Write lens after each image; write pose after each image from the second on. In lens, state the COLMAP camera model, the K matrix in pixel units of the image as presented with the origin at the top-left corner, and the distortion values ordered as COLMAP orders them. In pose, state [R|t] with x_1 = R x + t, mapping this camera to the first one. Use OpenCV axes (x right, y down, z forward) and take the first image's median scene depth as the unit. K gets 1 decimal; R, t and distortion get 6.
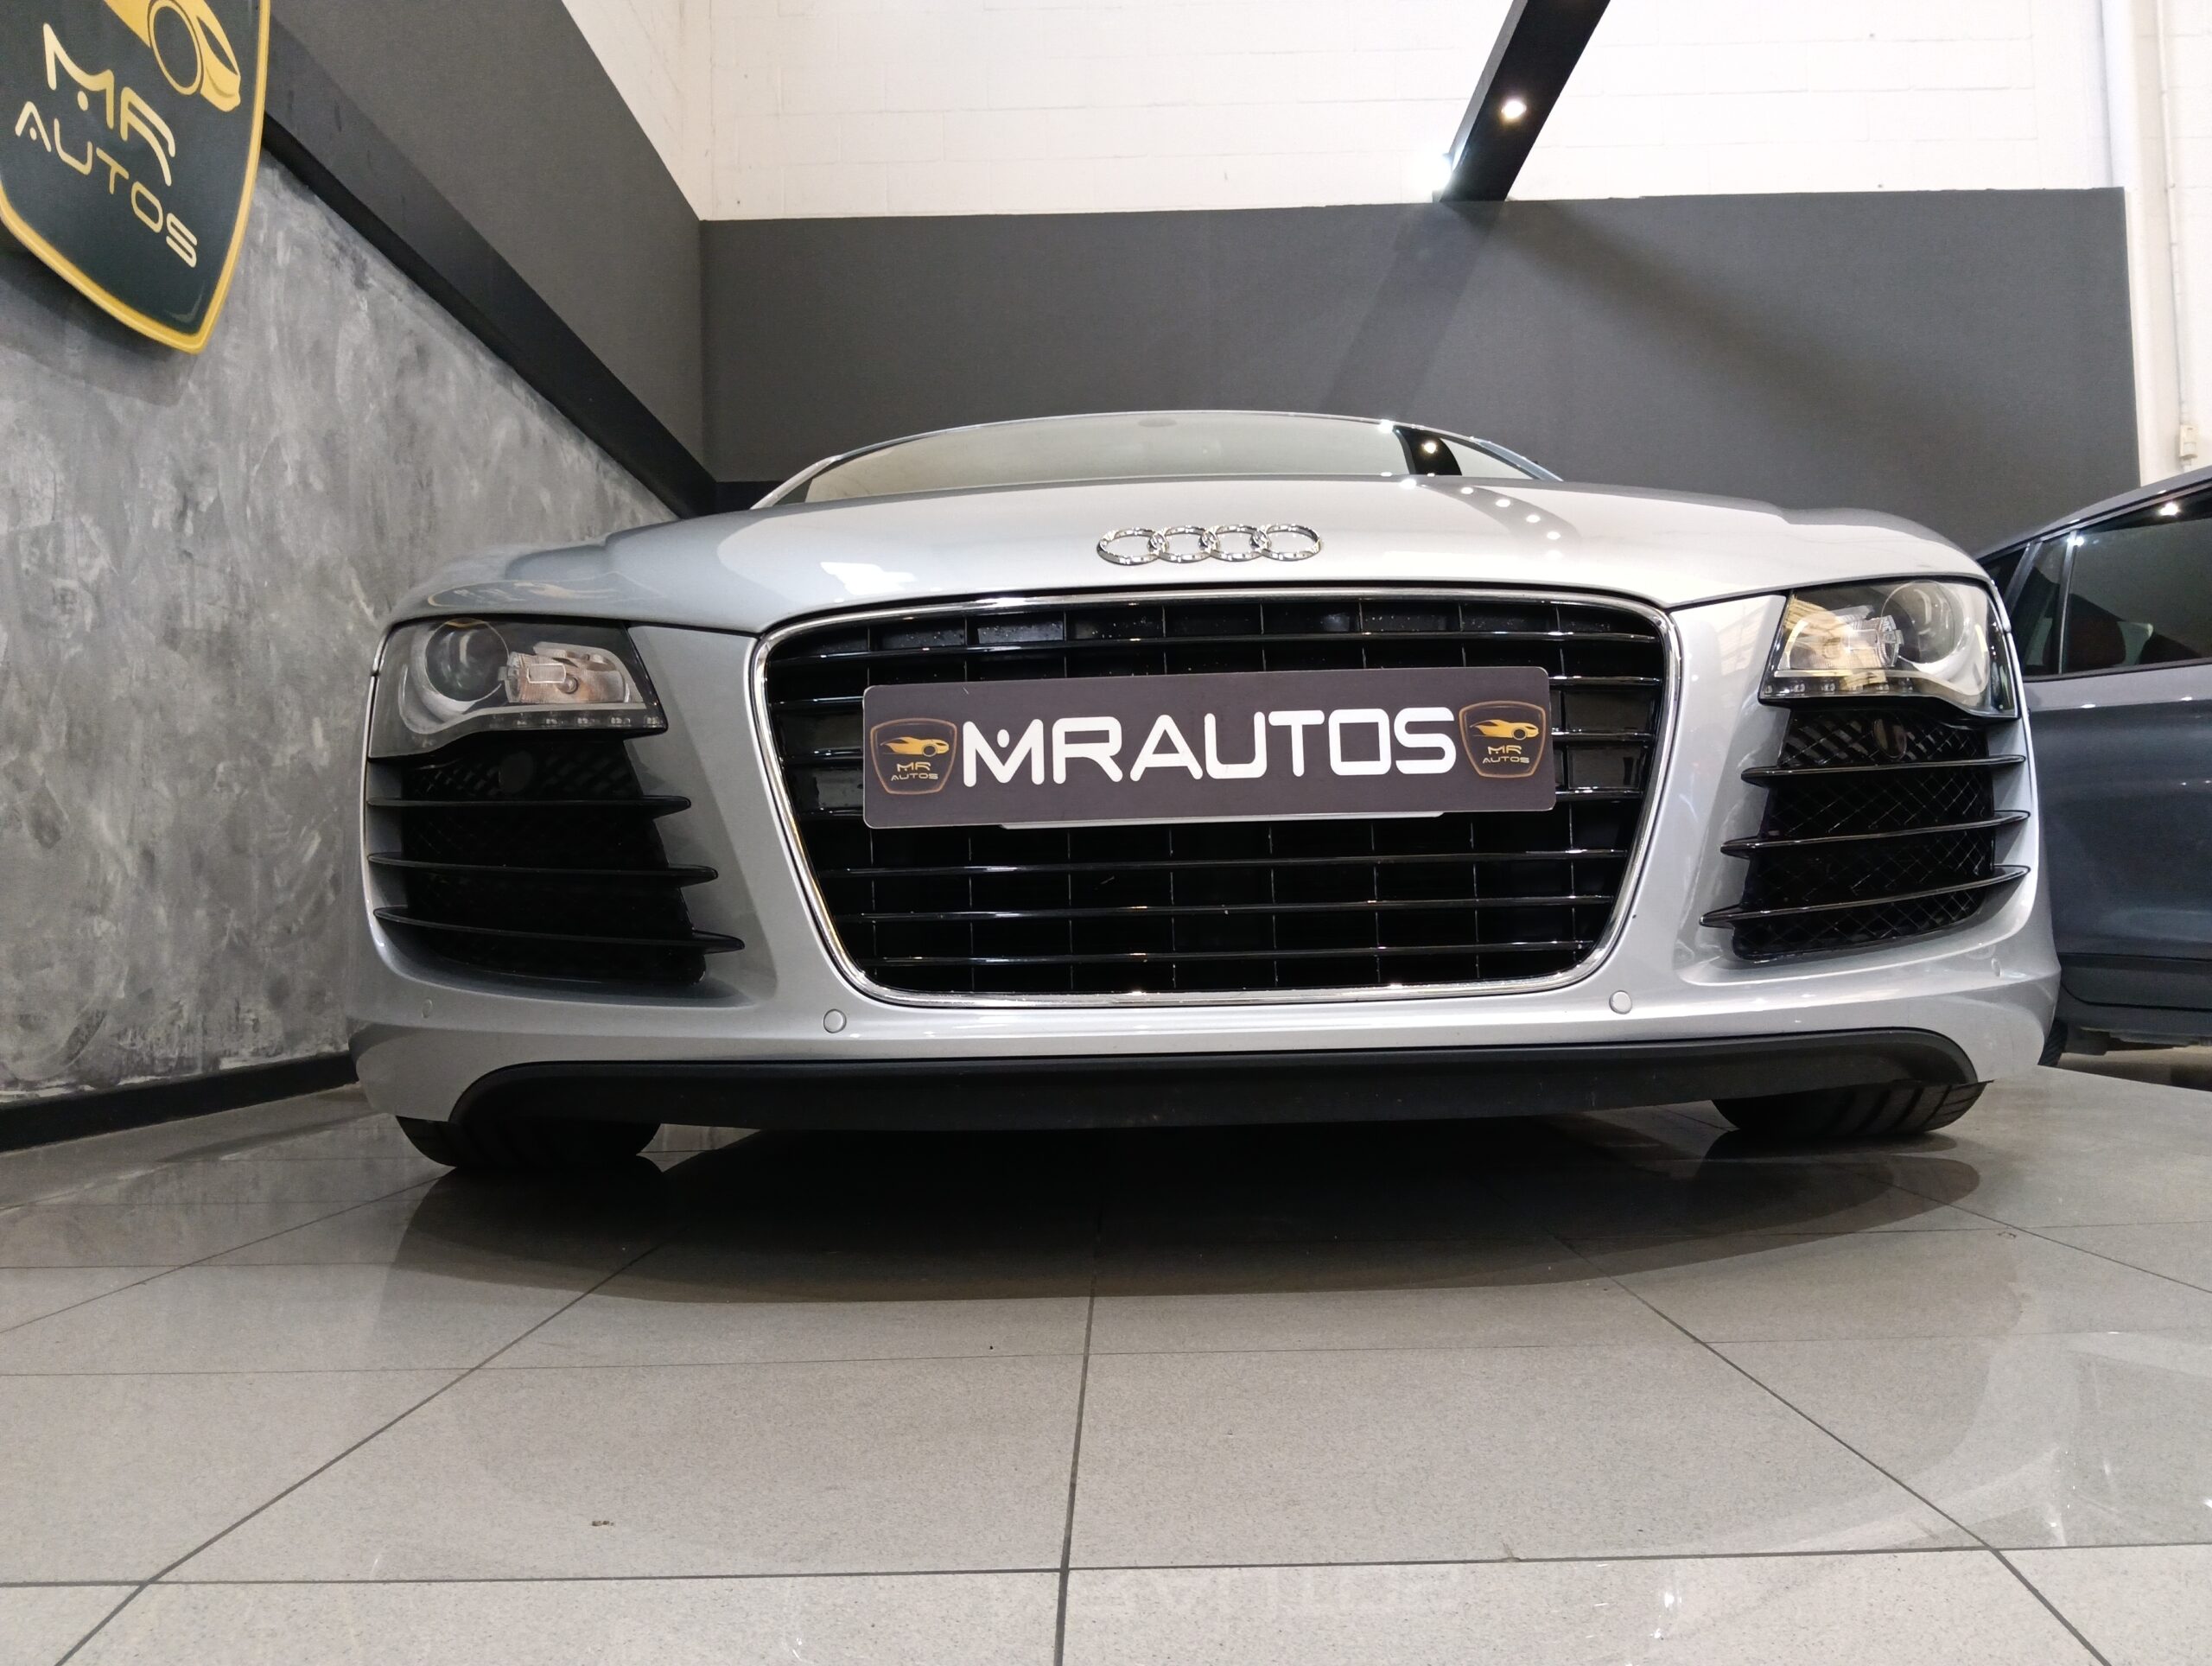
lens RADIAL K [[1795.7, 0, 1080.4], [0, 1795.7, 809.4], [0, 0, 1]] dist [0.004366, -0.014355]
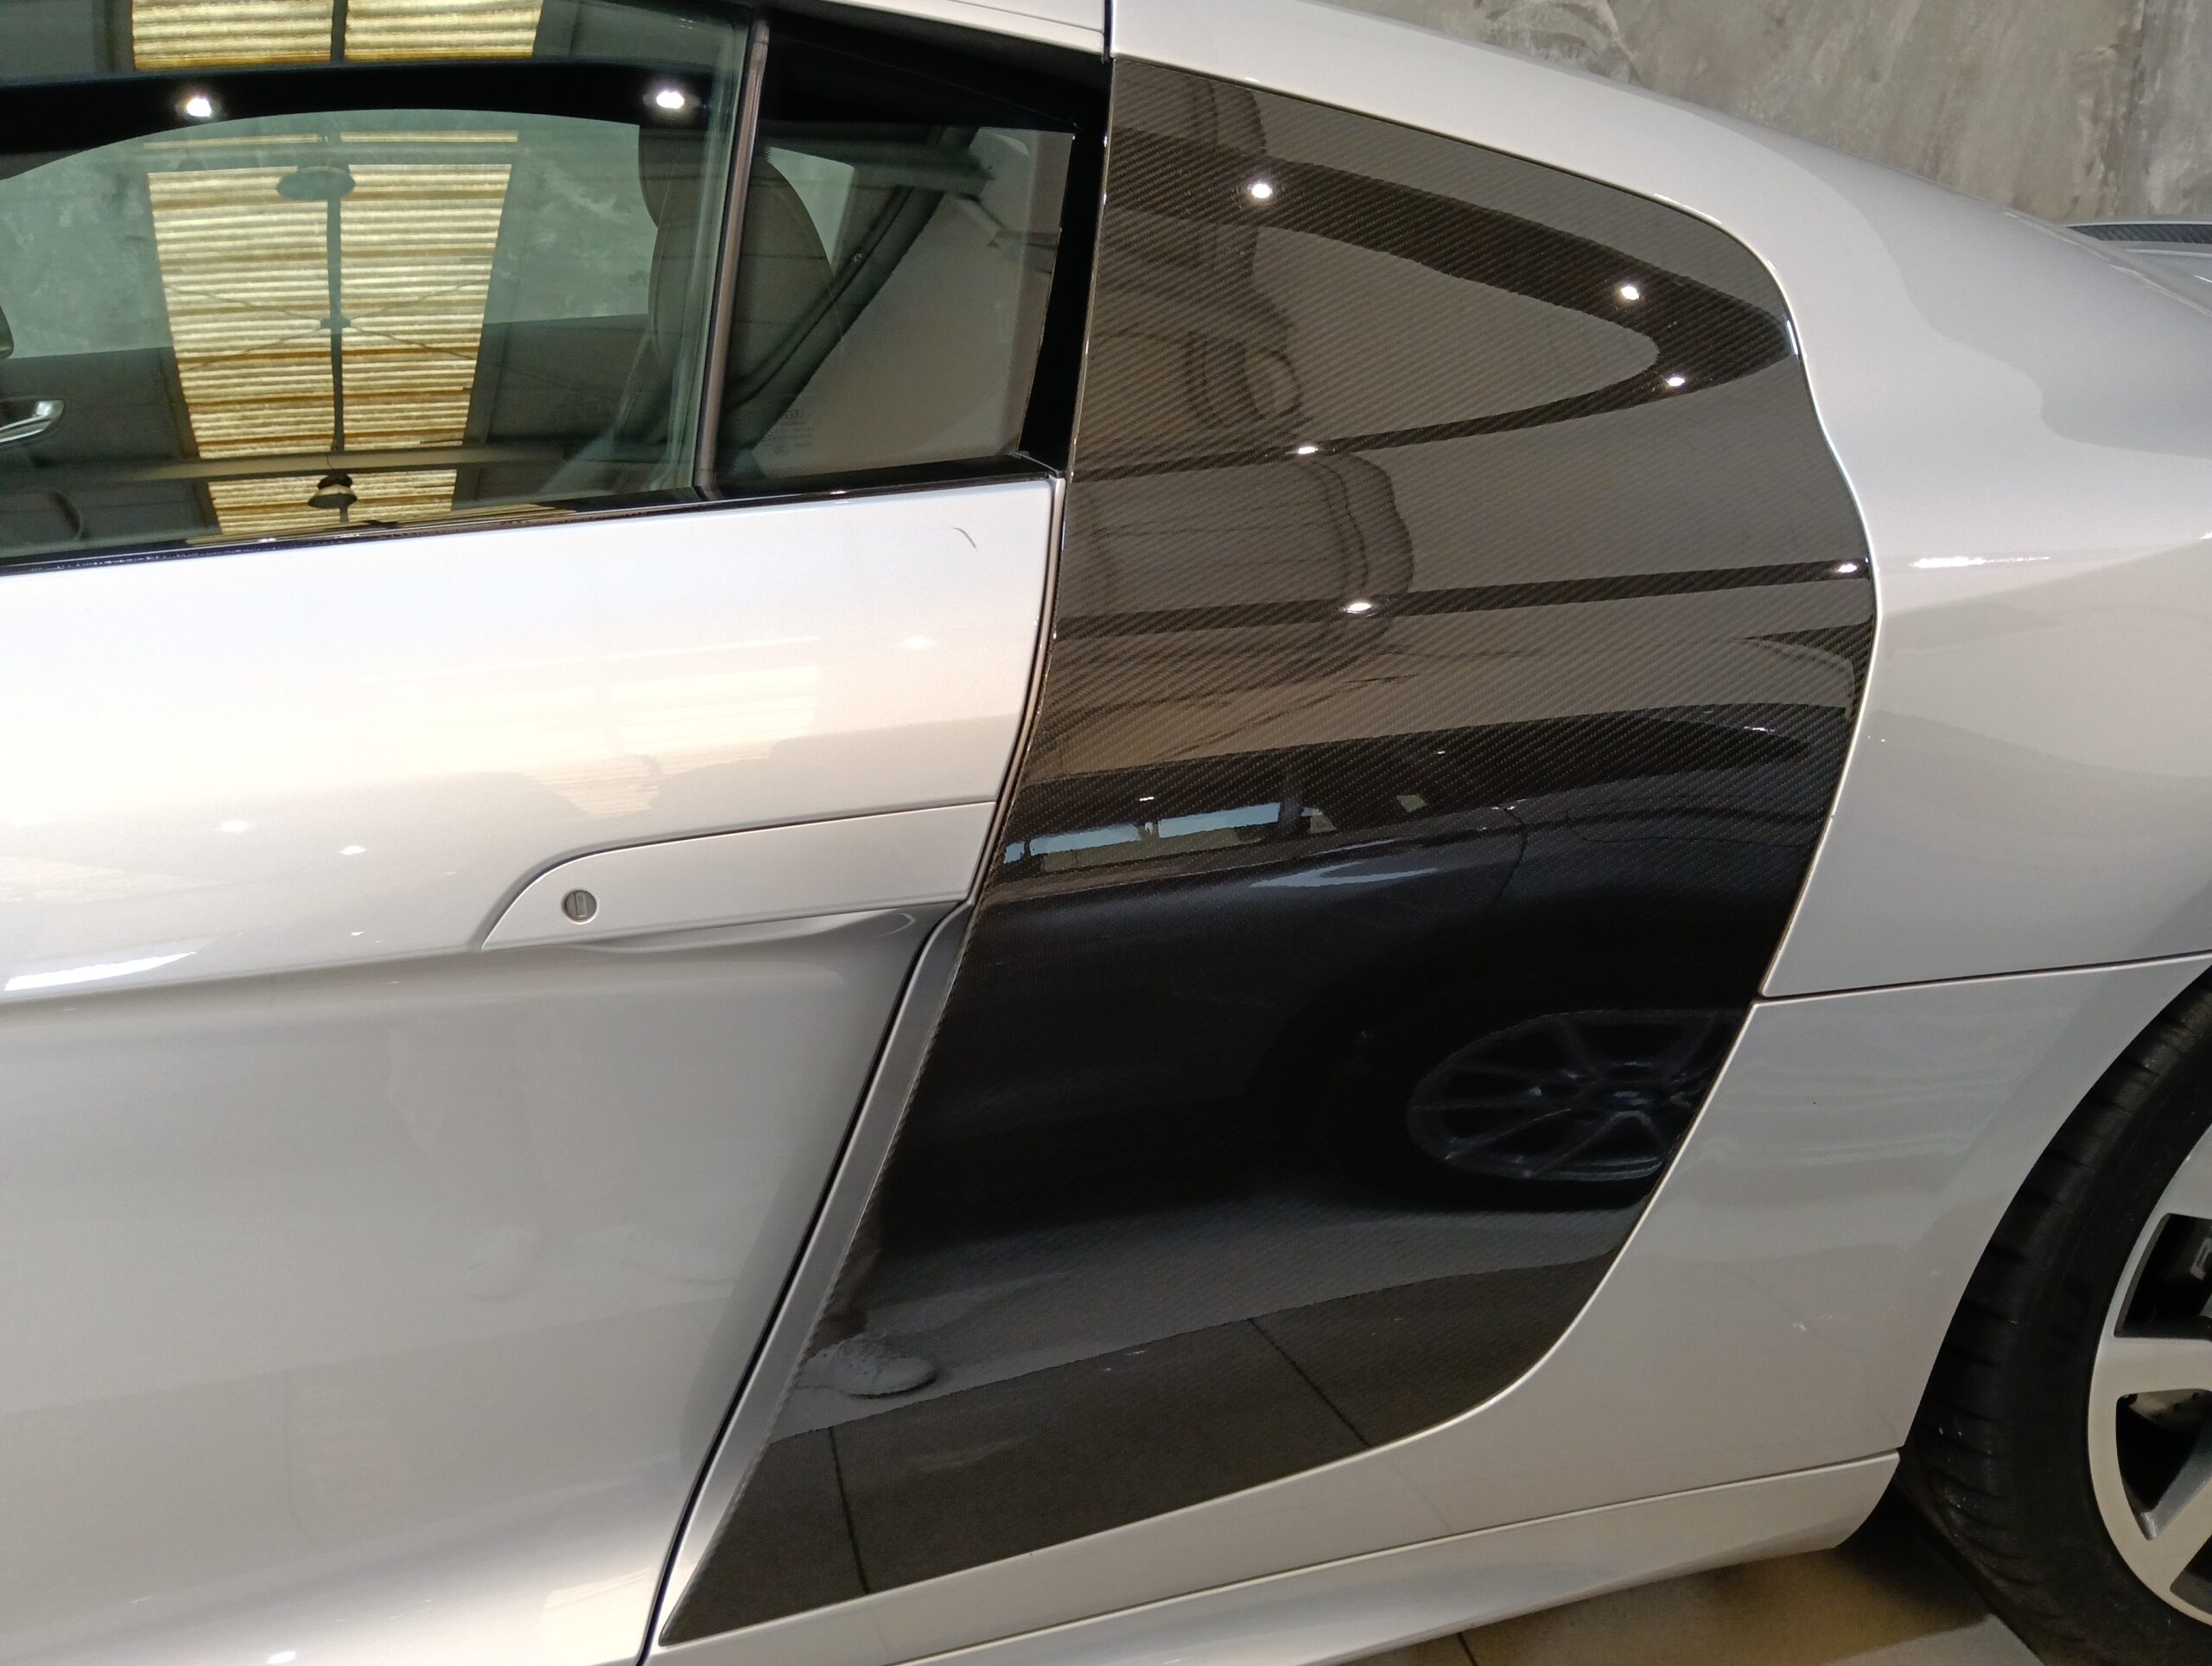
lens RADIAL K [[1765.9, 0, 1106.0], [0, 1765.9, 833.0], [0, 0, 1]] dist [-0.085760, 0.056652]
pose [[0.232274, 0.358544, -0.904154, 1.108179], [0.068700, 0.921209, 0.382956, -0.318031], [0.970221, -0.151067, 0.189341, 2.460356]]
